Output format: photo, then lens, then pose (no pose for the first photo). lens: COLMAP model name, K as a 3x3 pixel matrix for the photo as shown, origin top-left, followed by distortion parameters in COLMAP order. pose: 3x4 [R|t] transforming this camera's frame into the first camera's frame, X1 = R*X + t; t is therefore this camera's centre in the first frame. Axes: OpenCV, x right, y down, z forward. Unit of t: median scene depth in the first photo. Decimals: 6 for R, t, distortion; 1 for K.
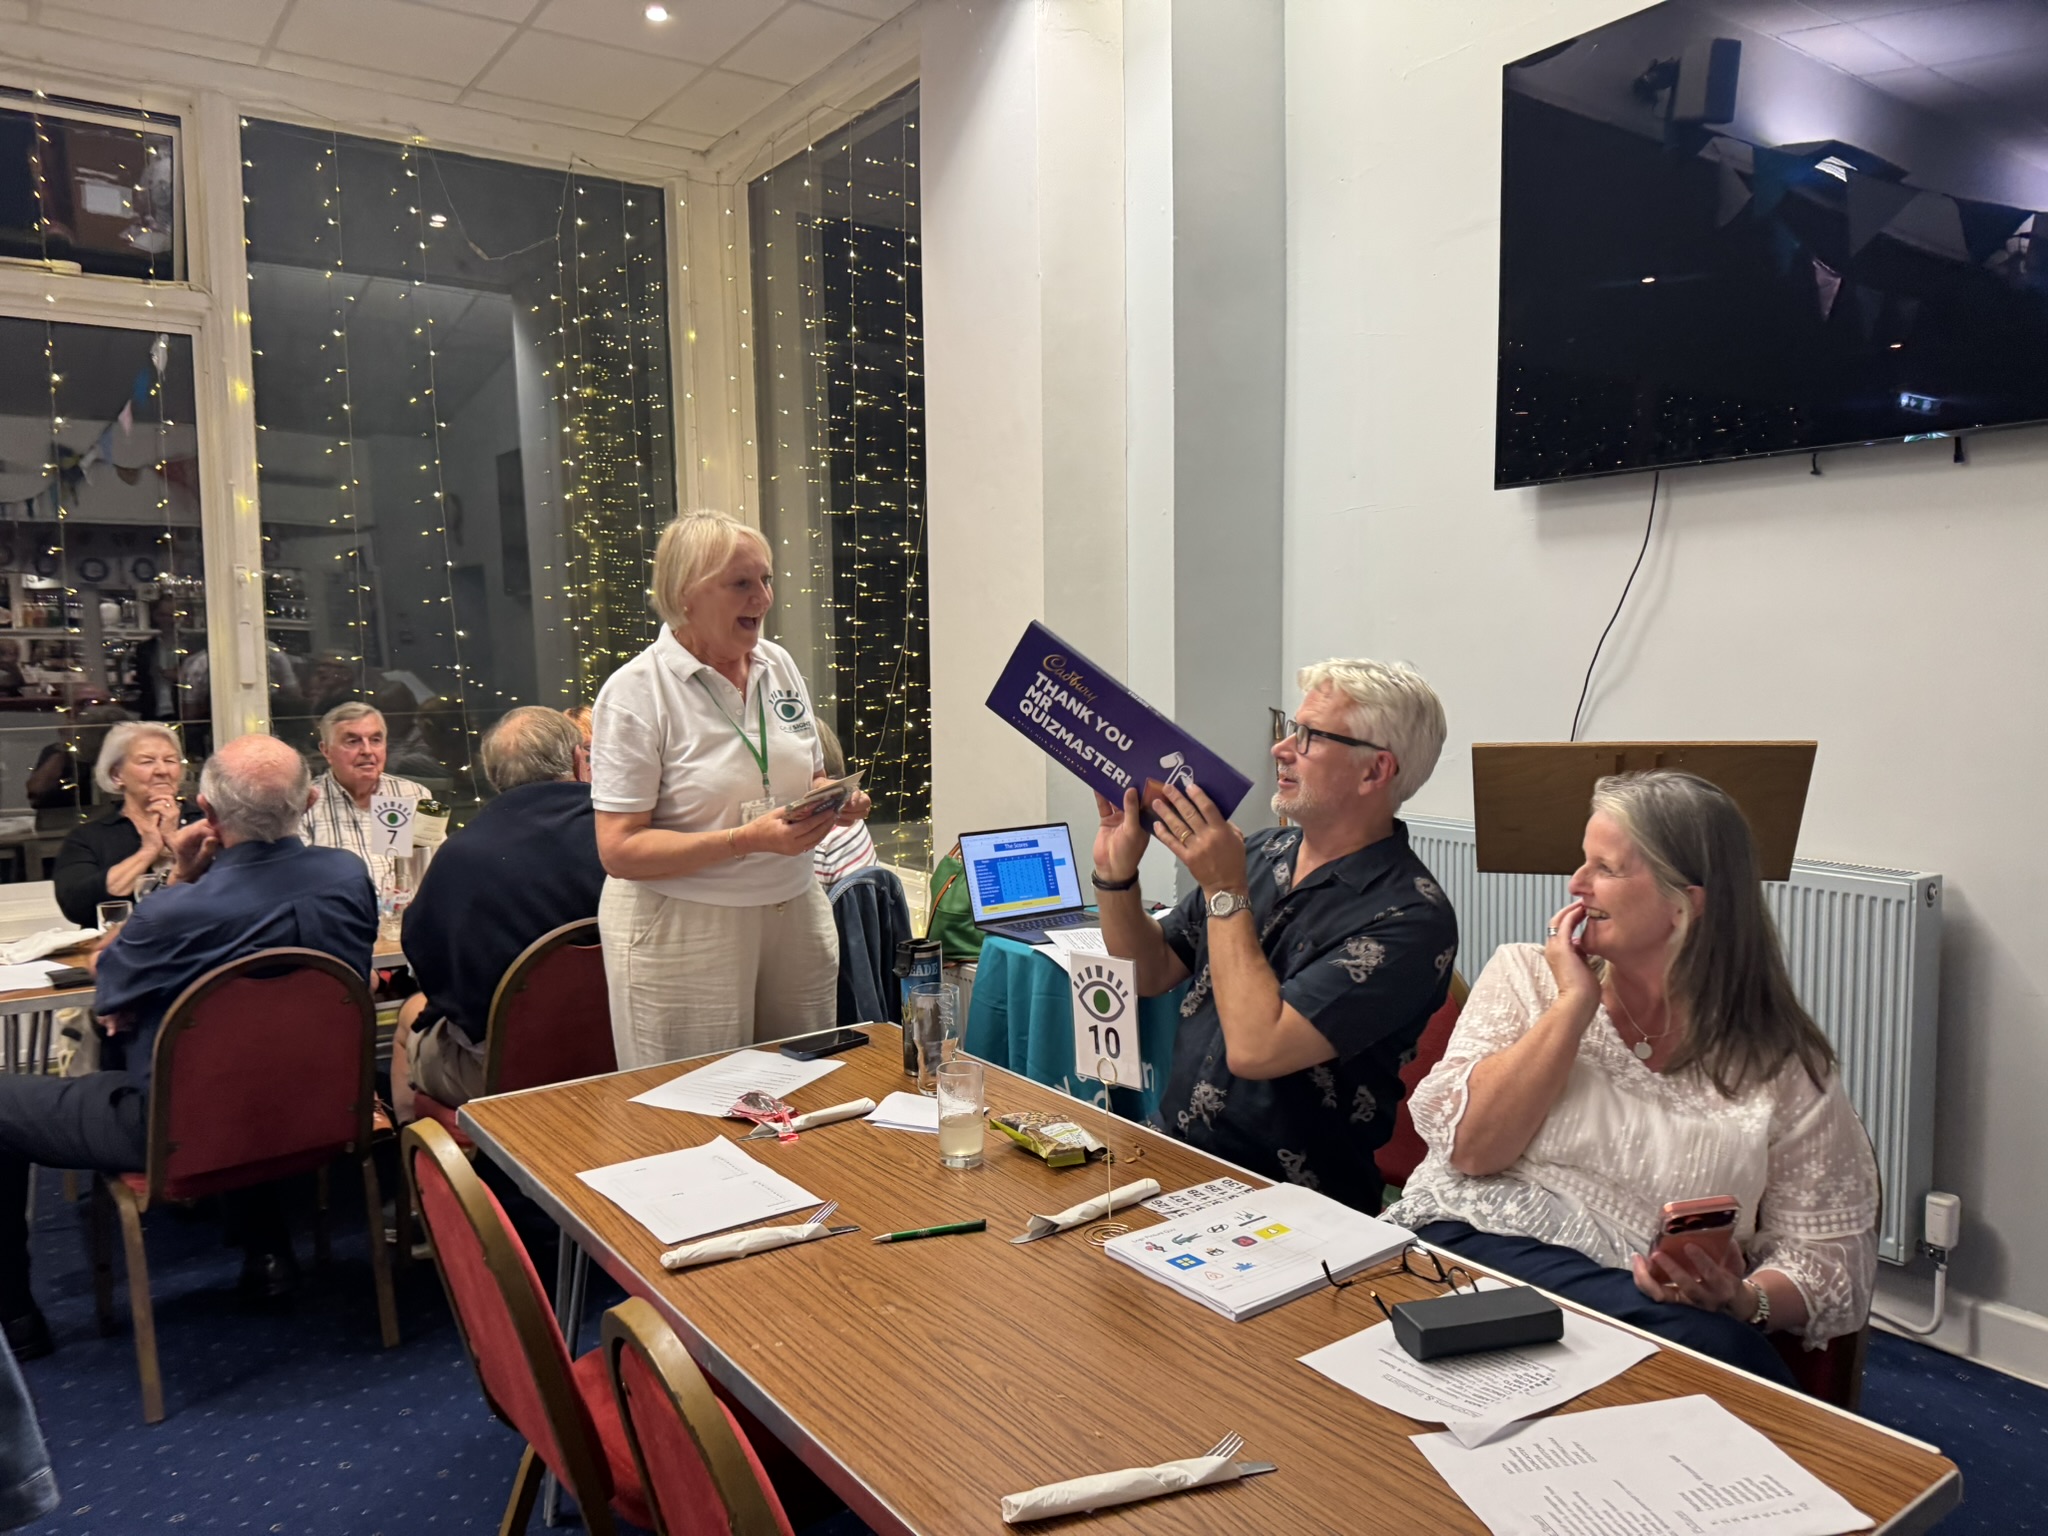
lens RADIAL K [[1433.6, 0, 1024.0], [0, 1433.6, 768.0], [0, 0, 1]] dist [0.010437, 0.001237]
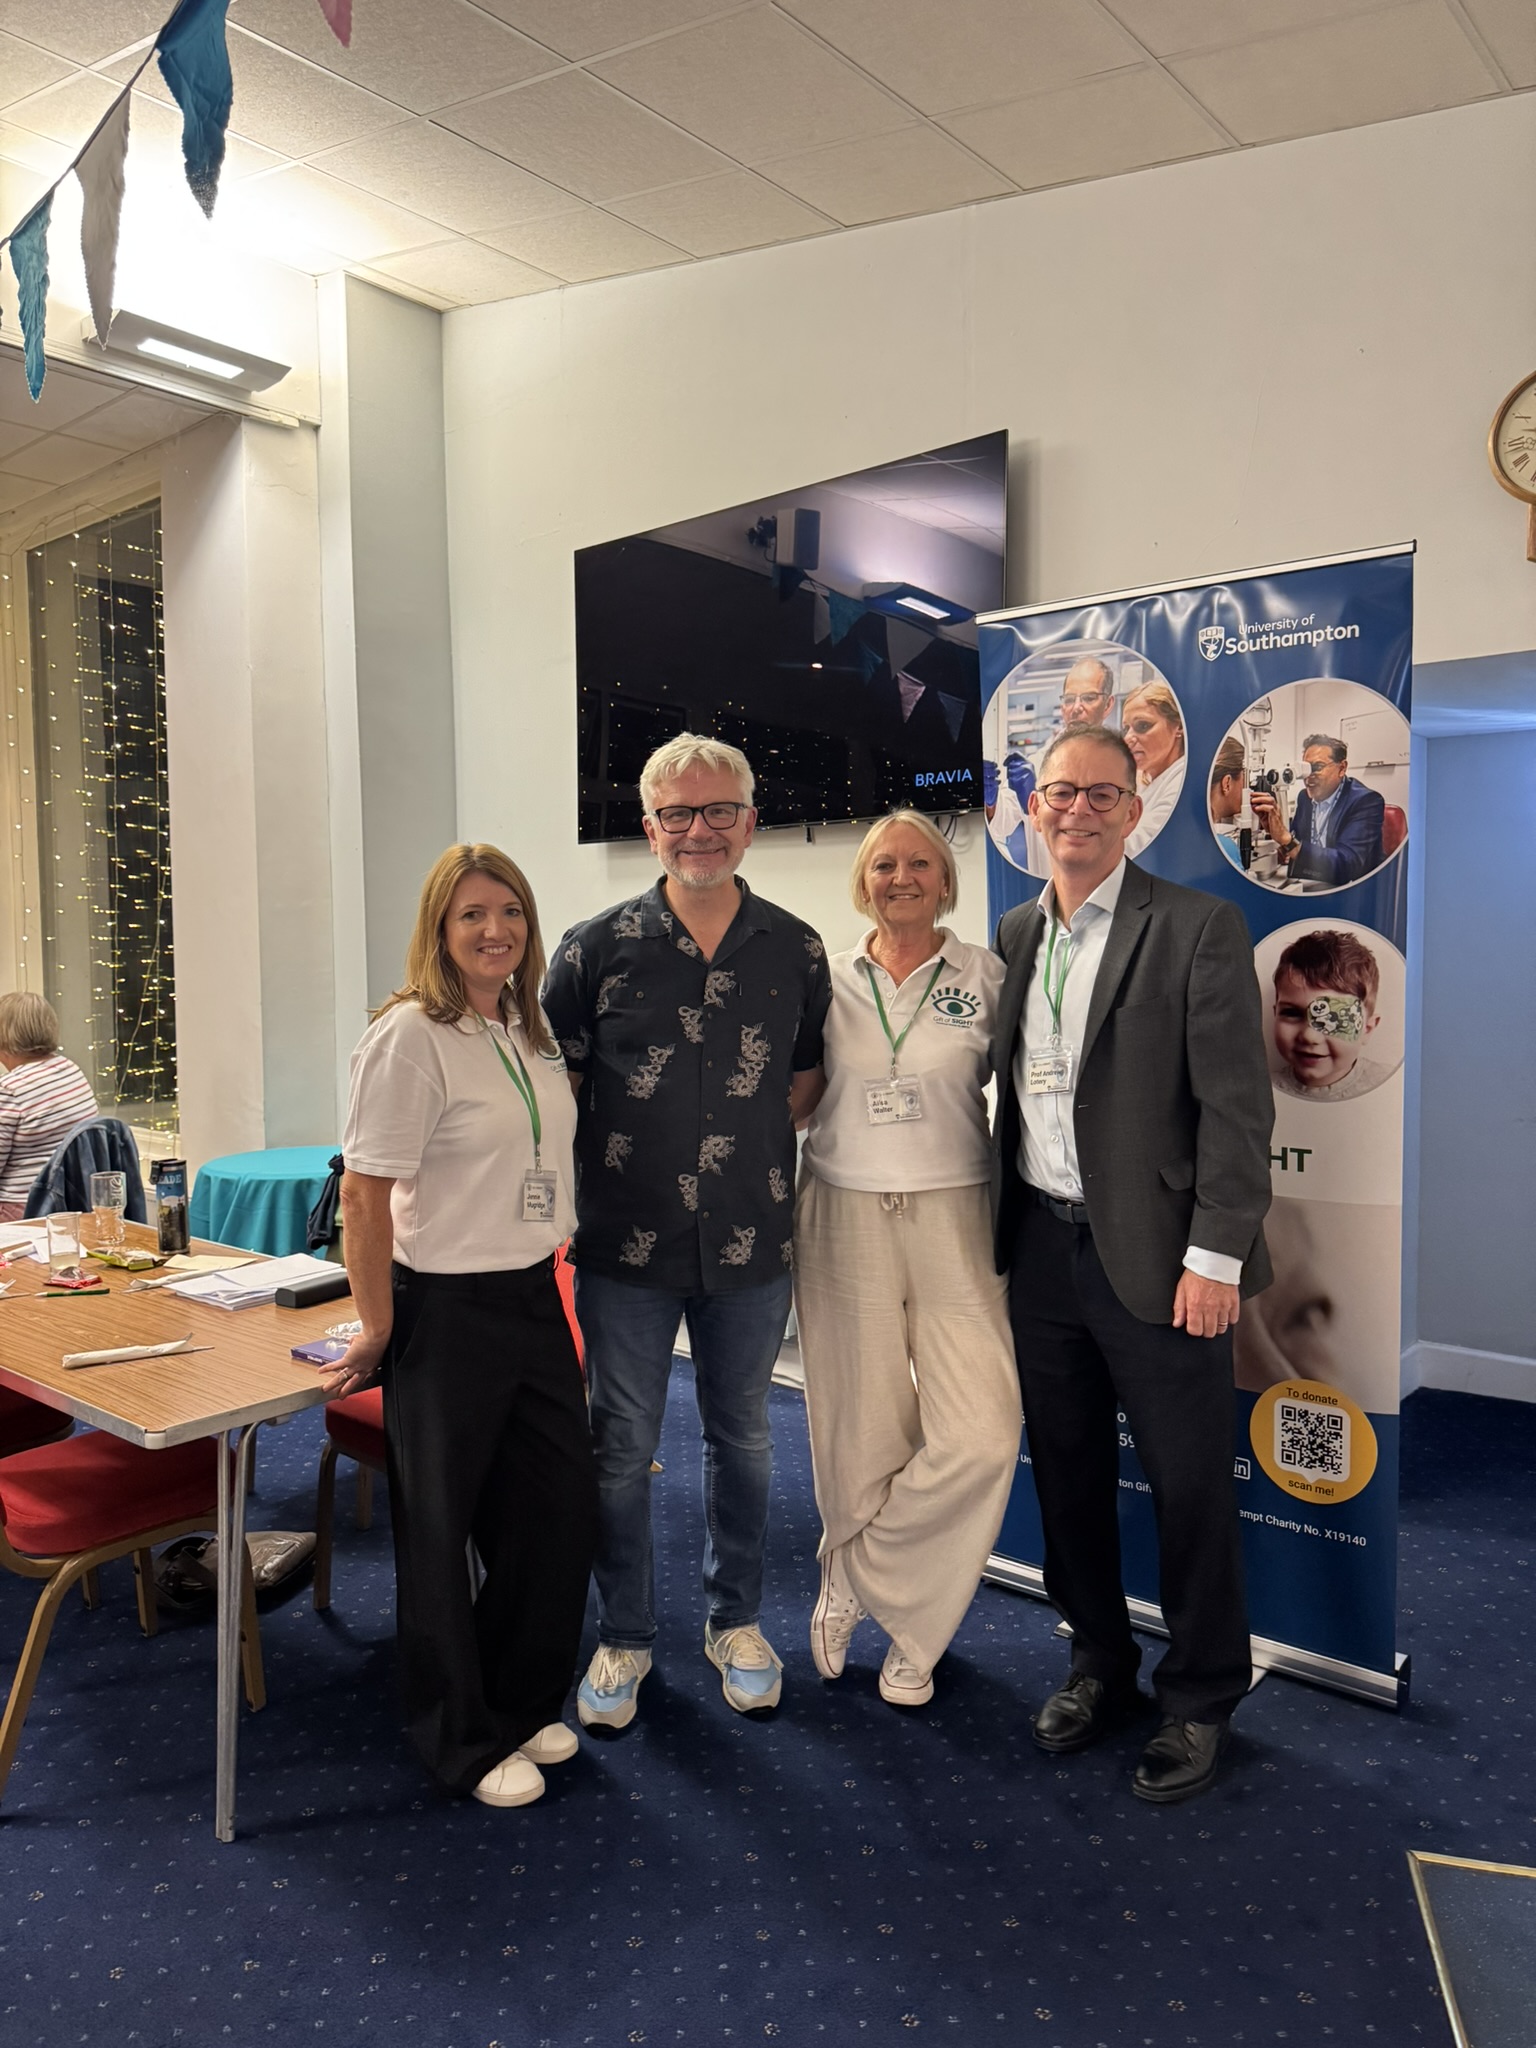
lens RADIAL K [[1433.6, 0, 768.0], [0, 1433.6, 1024.0], [0, 0, 1]] dist [0.010437, 0.001237]
pose [[0.972001, -0.000725, 0.234975, 0.139389], [0.006772, 0.999666, -0.024930, 0.014929], [-0.234879, 0.025823, 0.971682, -0.320941]]
